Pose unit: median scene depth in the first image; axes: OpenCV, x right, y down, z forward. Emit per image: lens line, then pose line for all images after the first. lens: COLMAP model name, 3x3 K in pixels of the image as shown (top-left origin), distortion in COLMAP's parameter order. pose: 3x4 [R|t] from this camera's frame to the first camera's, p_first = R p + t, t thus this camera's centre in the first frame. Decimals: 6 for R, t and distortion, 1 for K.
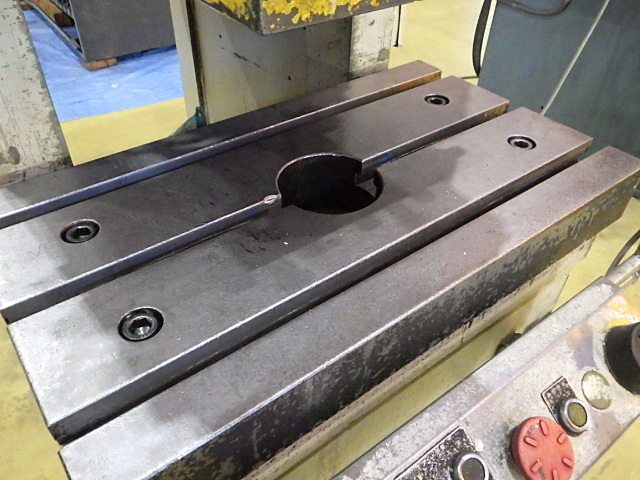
lens RADIAL K [[523.3, 0, 319.3], [0, 523.3, 239.8], [0, 0, 1]] dist [-0.010730, 0.009109]
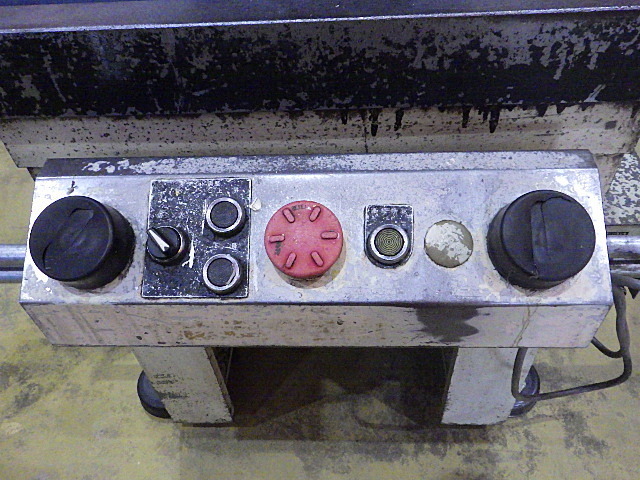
lens RADIAL K [[523.3, 0, 317.6], [0, 523.3, 242.6], [0, 0, 1]] dist [-0.010730, 0.009109]
pose [[0.770892, 0.416876, -0.481601, 0.791463], [-0.358711, 0.908920, 0.212581, 0.199531], [0.526357, 0.008878, 0.850217, 0.245725]]
